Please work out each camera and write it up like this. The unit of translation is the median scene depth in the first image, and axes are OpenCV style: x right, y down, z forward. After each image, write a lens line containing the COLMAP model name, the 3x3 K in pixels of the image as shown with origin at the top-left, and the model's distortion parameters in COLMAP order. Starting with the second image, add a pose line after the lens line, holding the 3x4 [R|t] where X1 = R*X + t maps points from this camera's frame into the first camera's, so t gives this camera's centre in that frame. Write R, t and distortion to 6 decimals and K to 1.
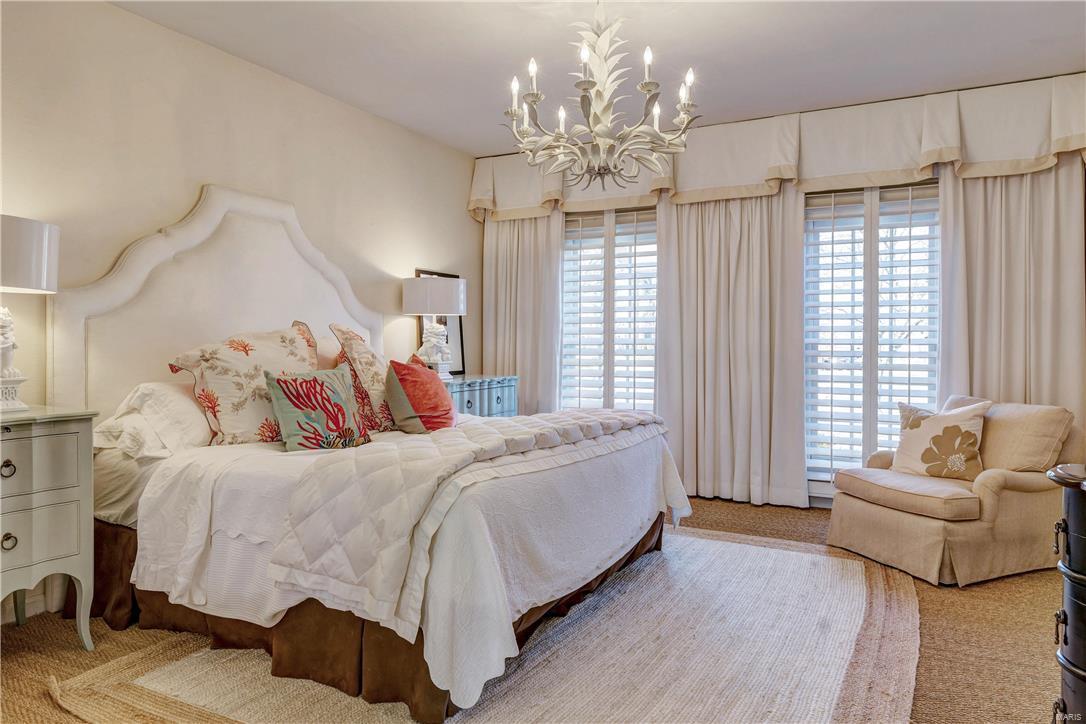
lens RADIAL K [[702.9, 0, 547.0], [0, 702.9, 345.8], [0, 0, 1]] dist [0.021678, -0.000251]
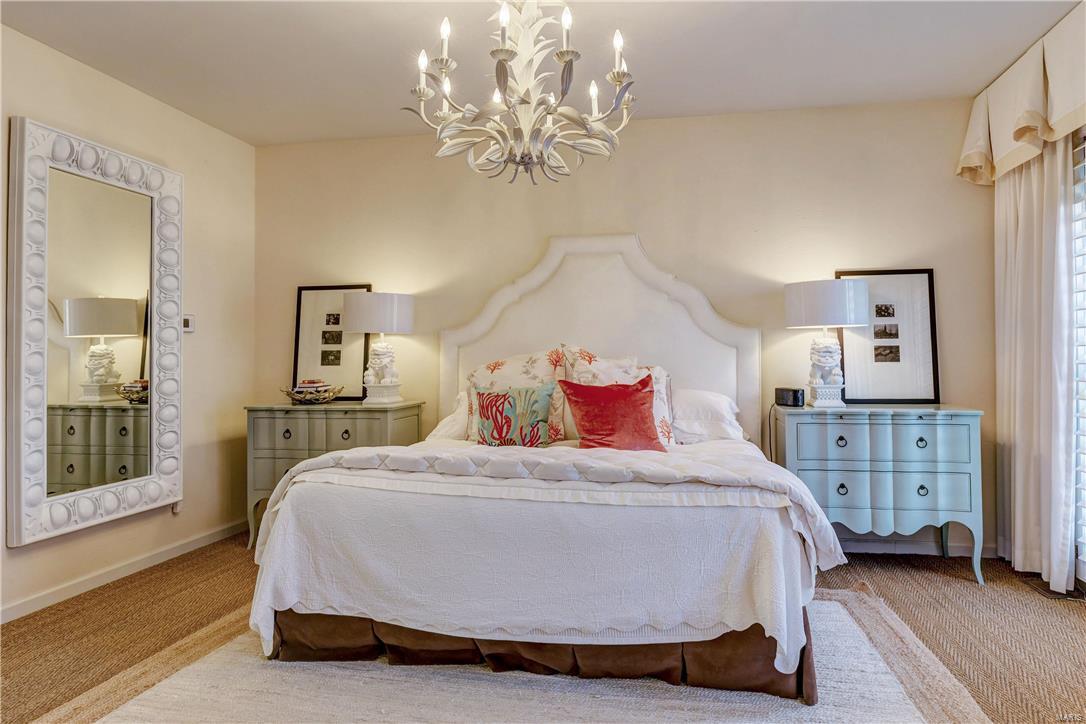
lens RADIAL K [[702.9, 0, 547.0], [0, 702.9, 345.8], [0, 0, 1]] dist [0.021678, -0.000251]
pose [[0.294076, -0.021985, -0.955529, 0.733139], [0.002089, 0.999748, -0.022360, -0.006530], [0.955780, 0.004579, 0.294048, 0.647470]]
